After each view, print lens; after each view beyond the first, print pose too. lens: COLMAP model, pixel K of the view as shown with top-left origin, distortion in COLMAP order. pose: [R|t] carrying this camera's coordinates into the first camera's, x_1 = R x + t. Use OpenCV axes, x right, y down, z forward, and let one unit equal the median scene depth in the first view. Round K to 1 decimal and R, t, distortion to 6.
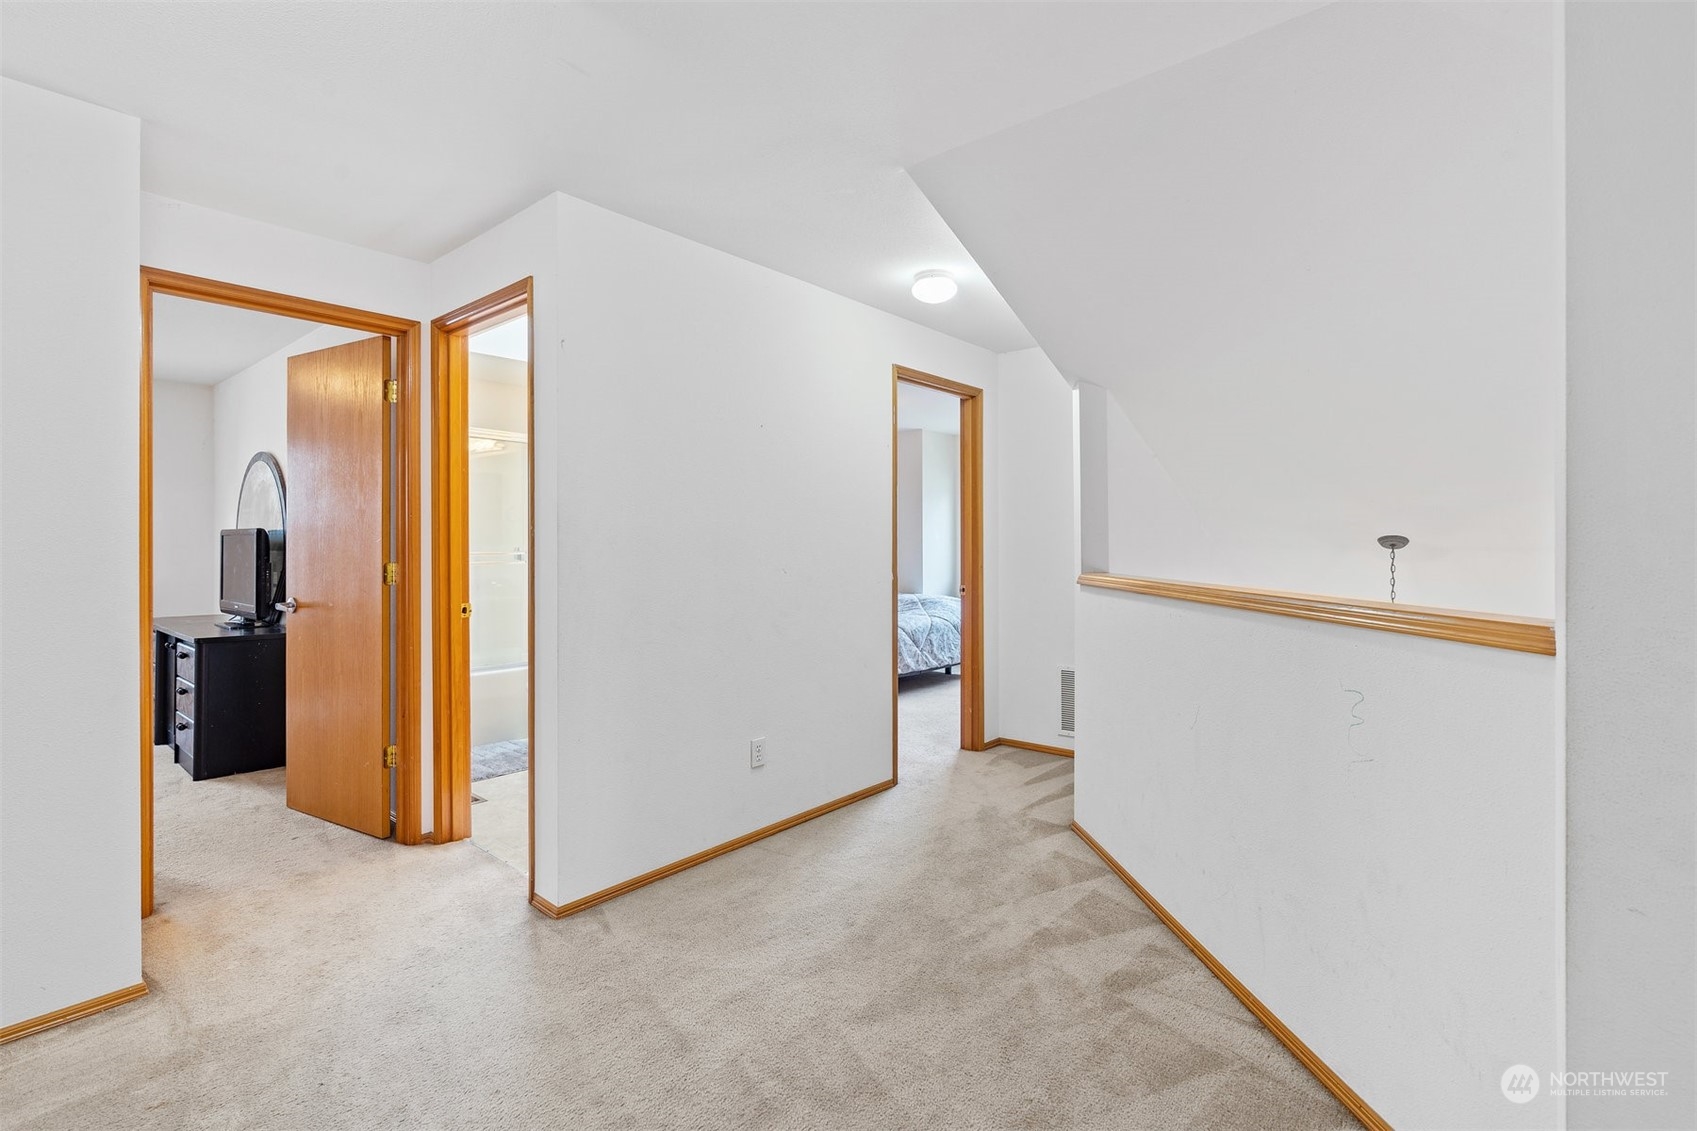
lens RADIAL K [[774.3, 0, 844.2], [0, 774.3, 561.7], [0, 0, 1]] dist [-0.012834, 0.002280]
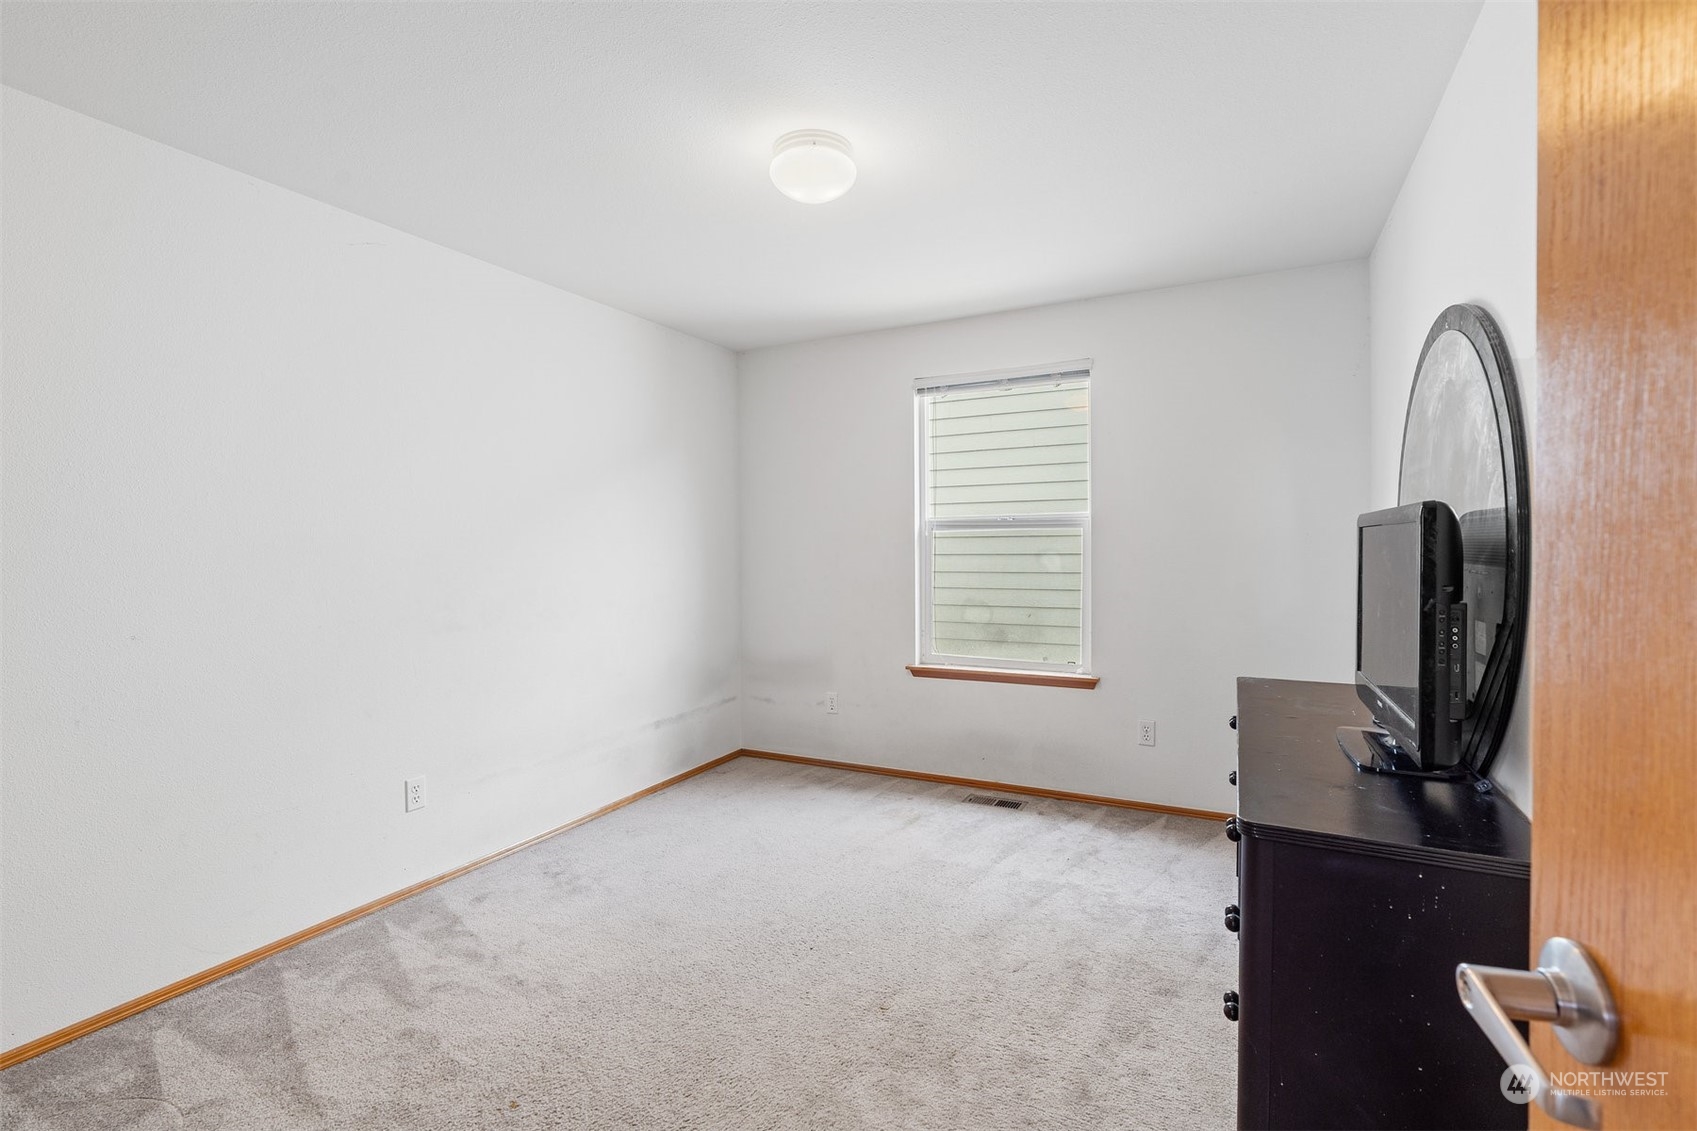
lens RADIAL K [[774.3, 0, 841.8], [0, 774.3, 564.5], [0, 0, 1]] dist [-0.012834, 0.002280]
pose [[0.230595, 0.012883, -0.972964, -0.450772], [-0.003399, 0.999917, 0.012435, -0.018080], [0.973044, 0.000439, 0.230620, 0.615226]]
